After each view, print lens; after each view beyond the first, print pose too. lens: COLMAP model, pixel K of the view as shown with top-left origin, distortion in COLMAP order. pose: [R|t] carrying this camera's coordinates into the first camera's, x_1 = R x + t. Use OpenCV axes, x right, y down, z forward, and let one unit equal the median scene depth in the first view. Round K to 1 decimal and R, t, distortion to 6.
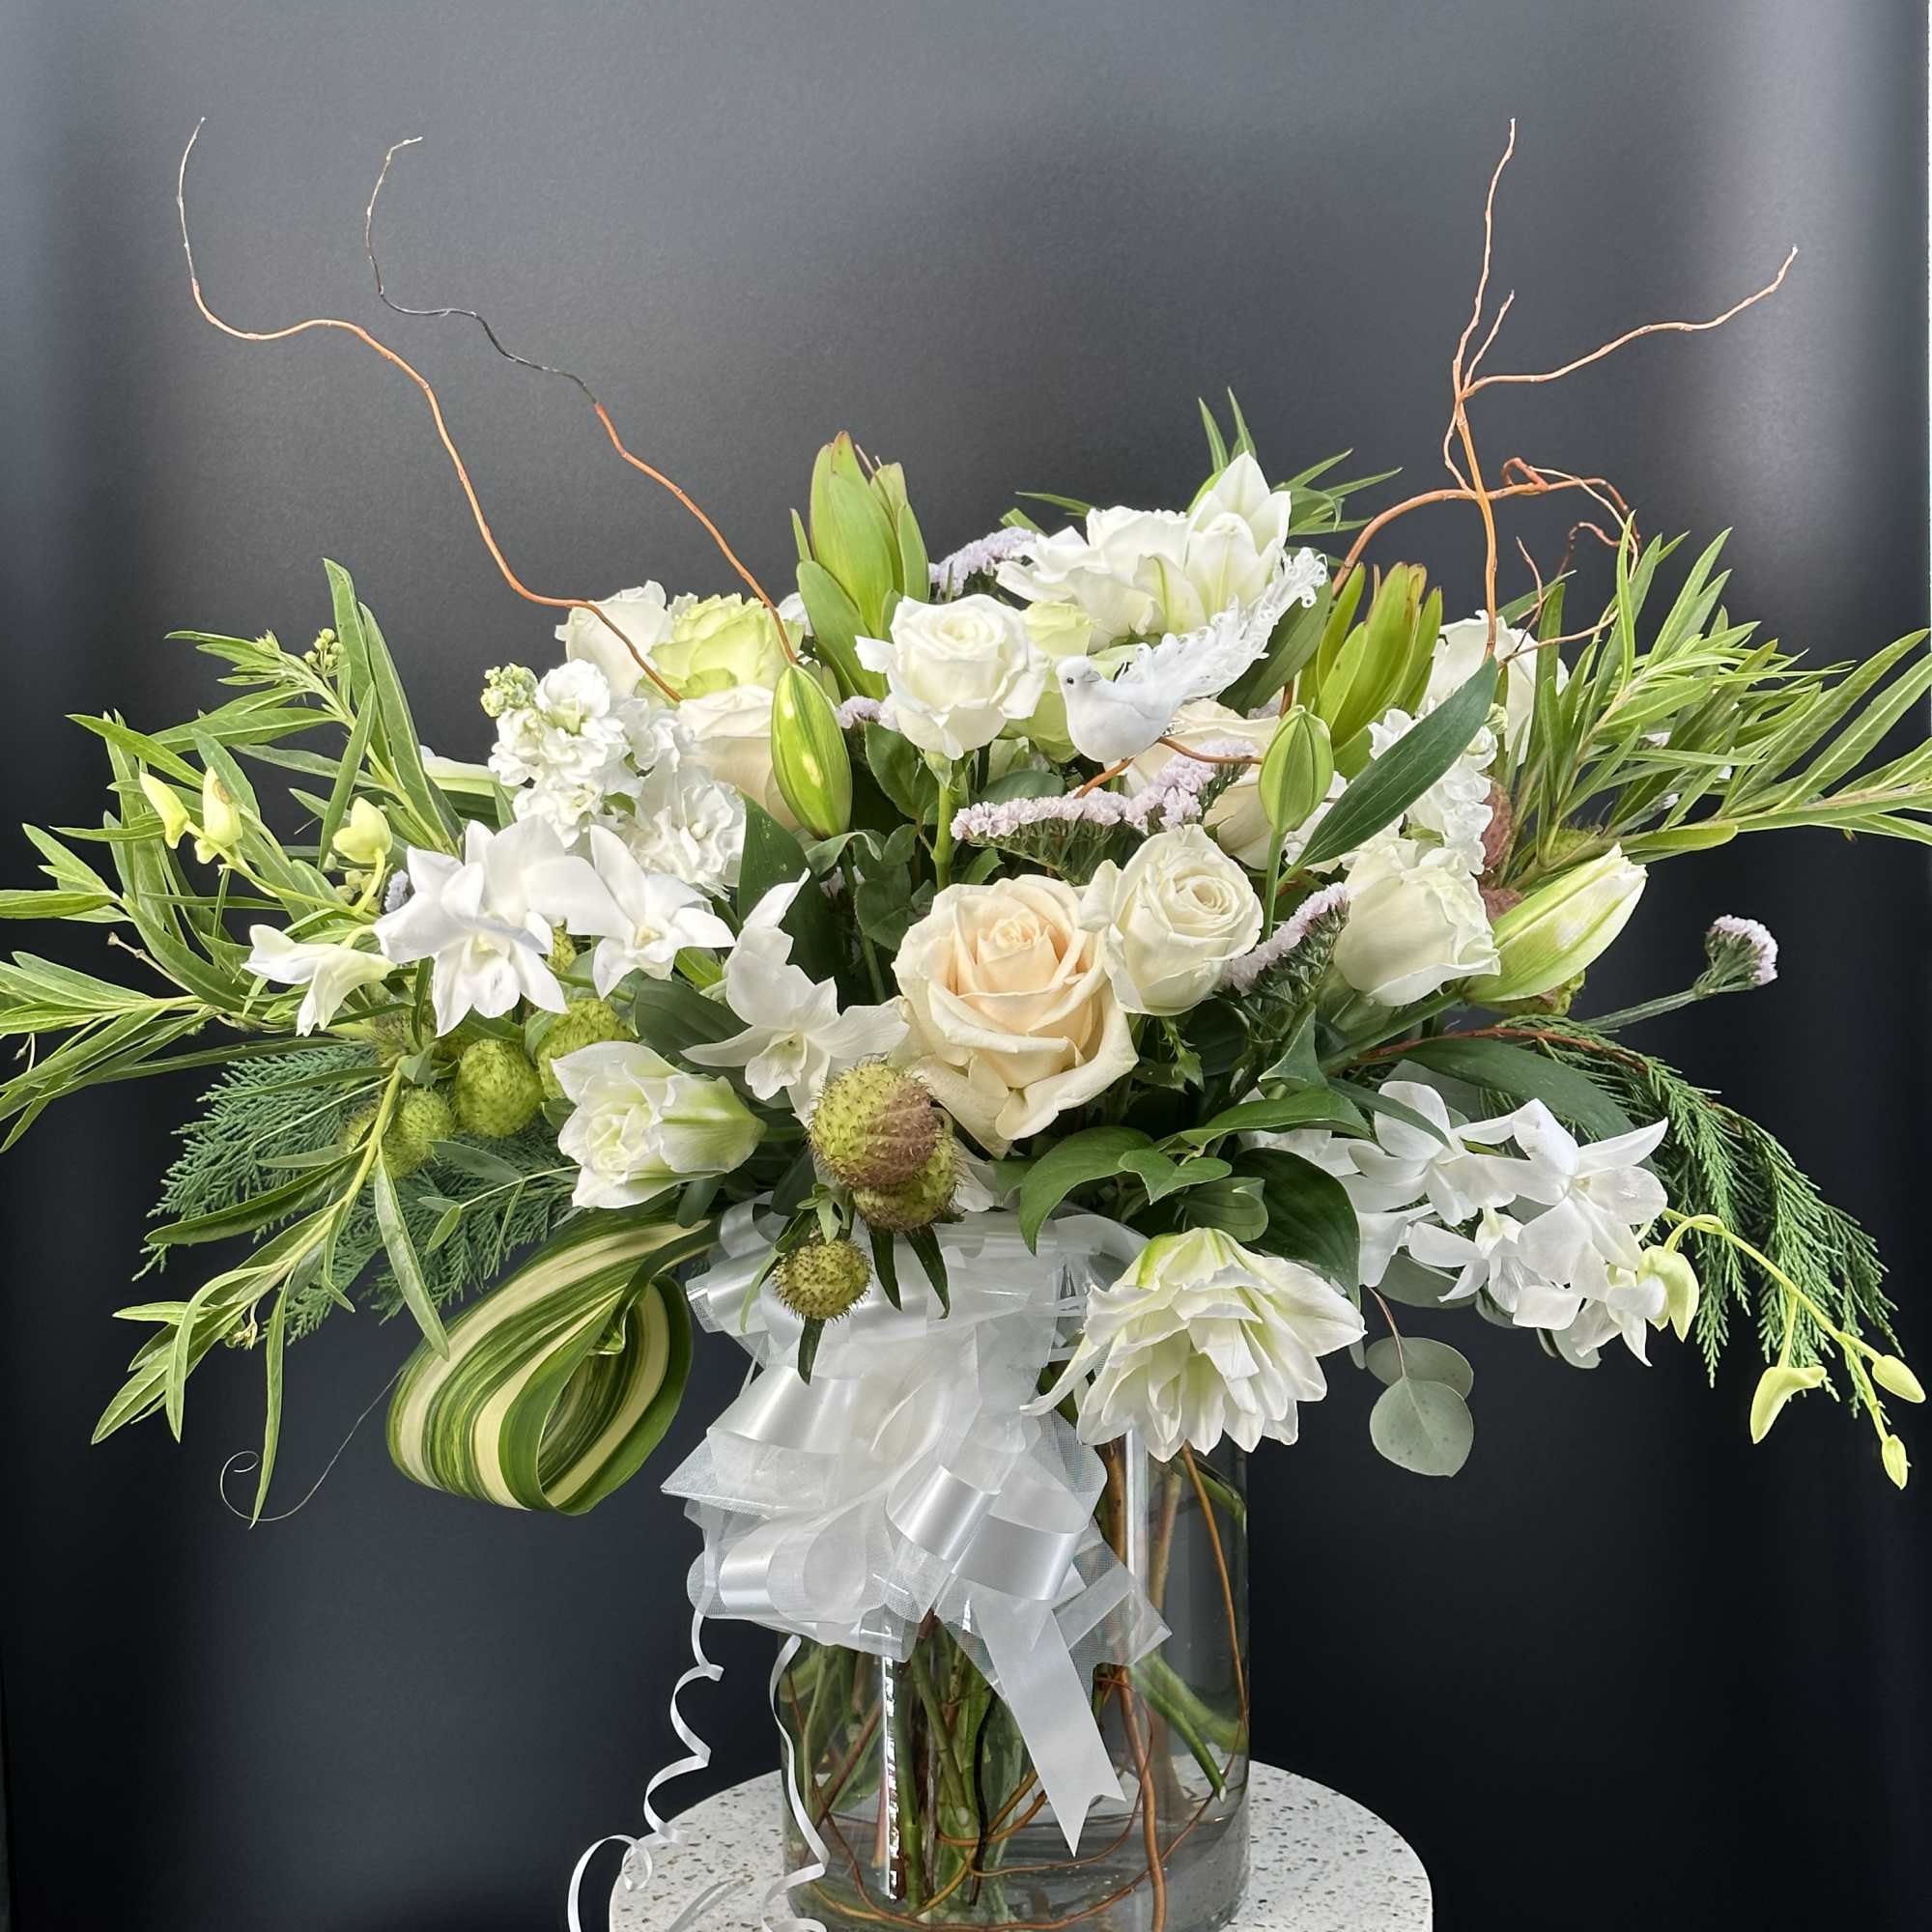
lens RADIAL K [[3631.1, 0, 986.8], [0, 3631.1, 952.6], [0, 0, 1]] dist [0.171815, -0.121361]
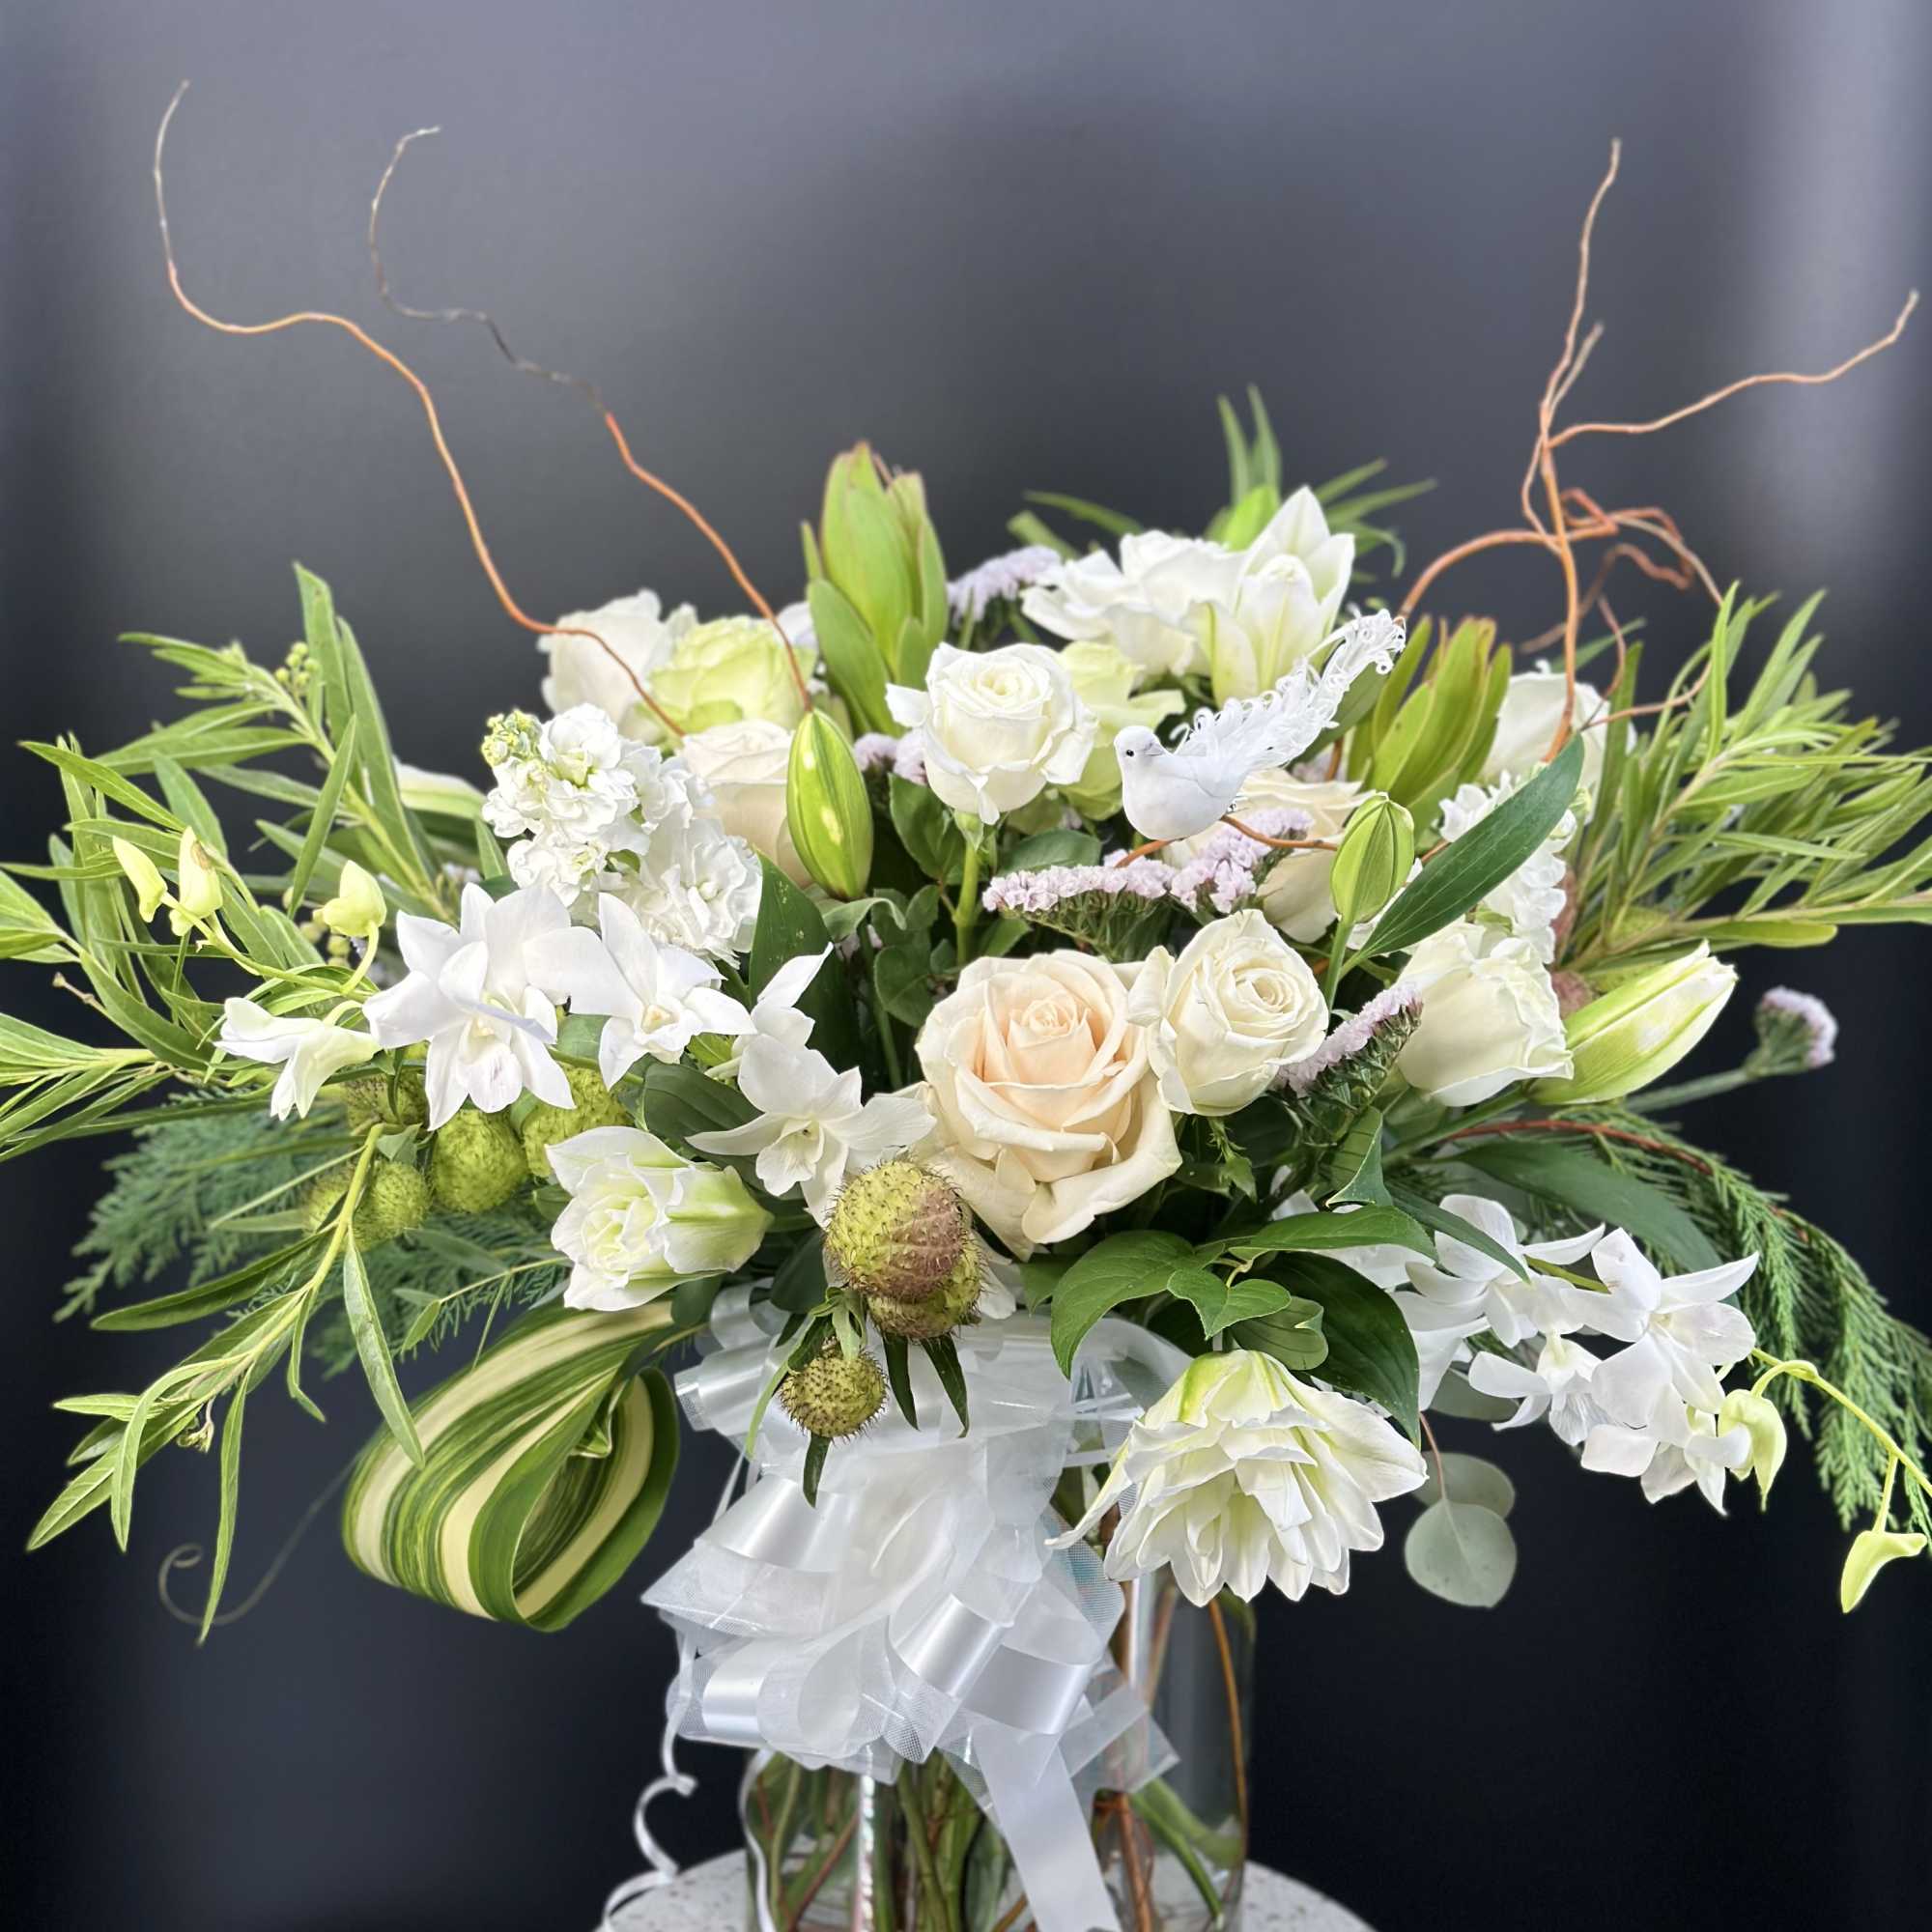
lens RADIAL K [[3631.1, 0, 966.0], [0, 3631.1, 966.0], [0, 0, 1]] dist [0.157791, 0.042512]
pose [[0.998875, 0.035040, 0.031946, -0.043302], [-0.036148, 0.998741, 0.034776, -0.049104], [-0.030687, -0.035891, 0.998884, 0.082262]]
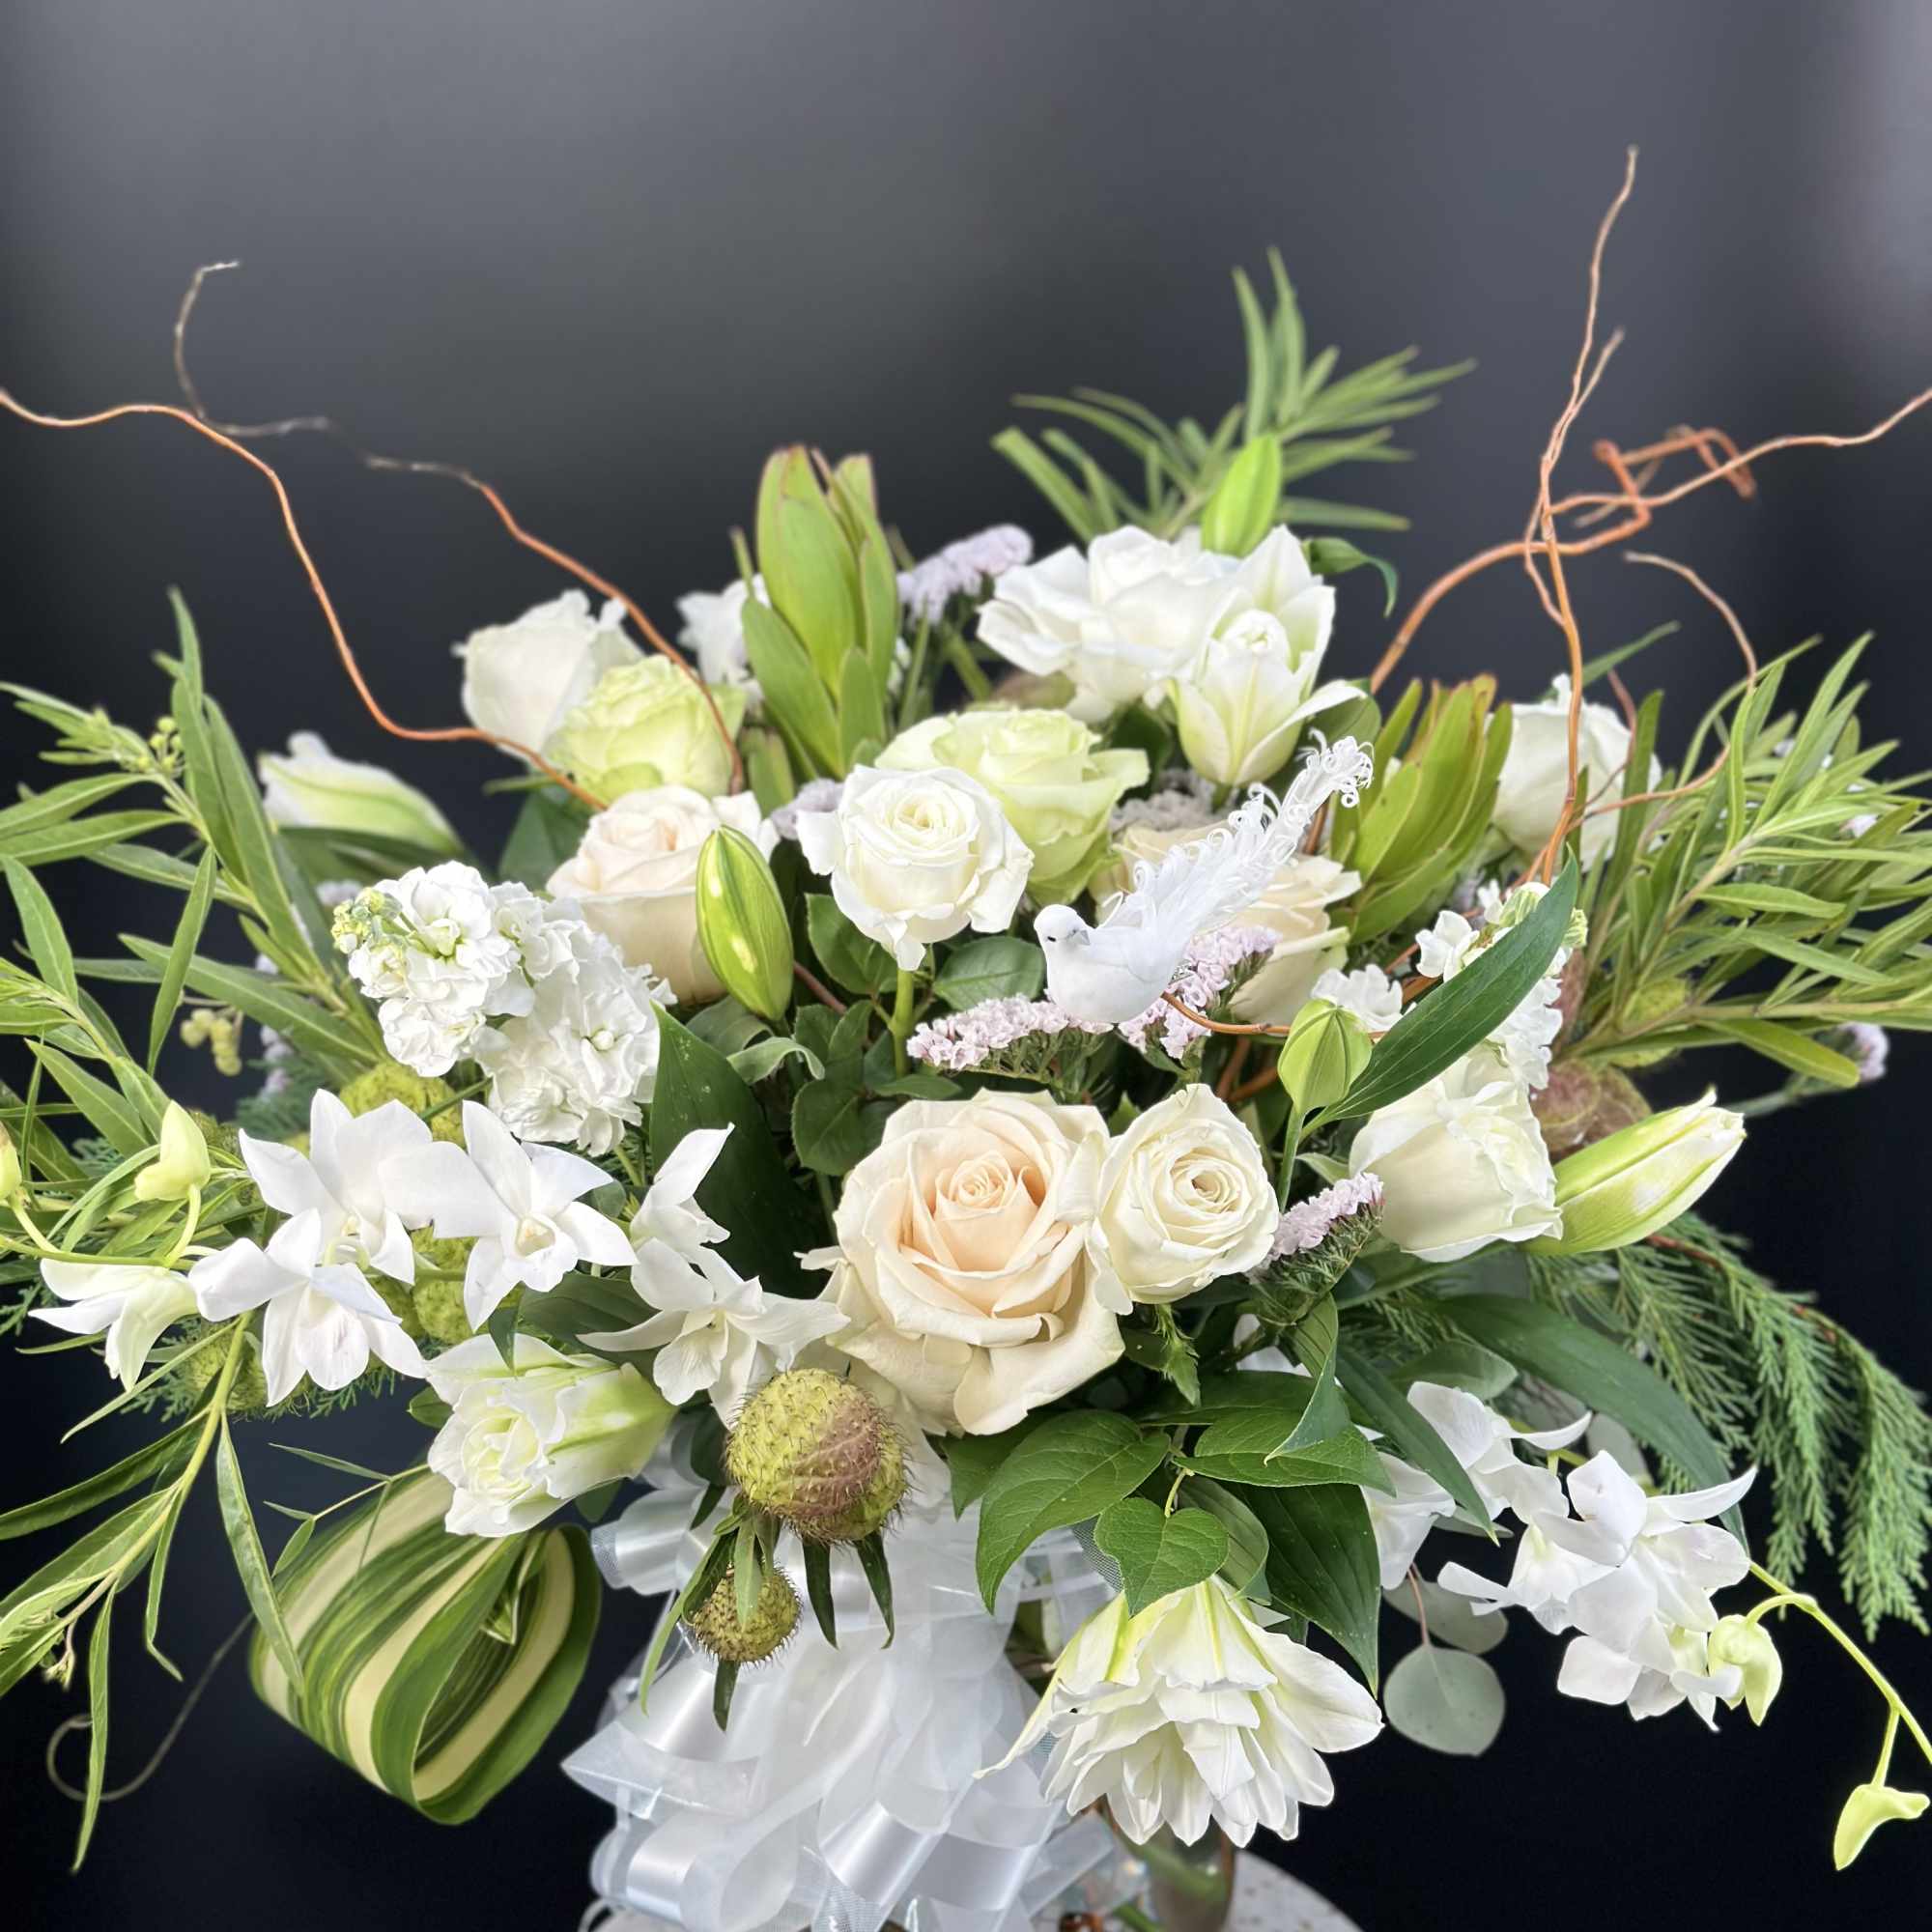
lens RADIAL K [[3631.1, 0, 986.8], [0, 3631.1, 952.6], [0, 0, 1]] dist [0.171815, -0.121361]
pose [[0.999725, 0.022325, -0.007174, 0.013643], [-0.020412, 0.979104, 0.202333, -0.224740], [0.011541, -0.202131, 0.979291, 0.192405]]
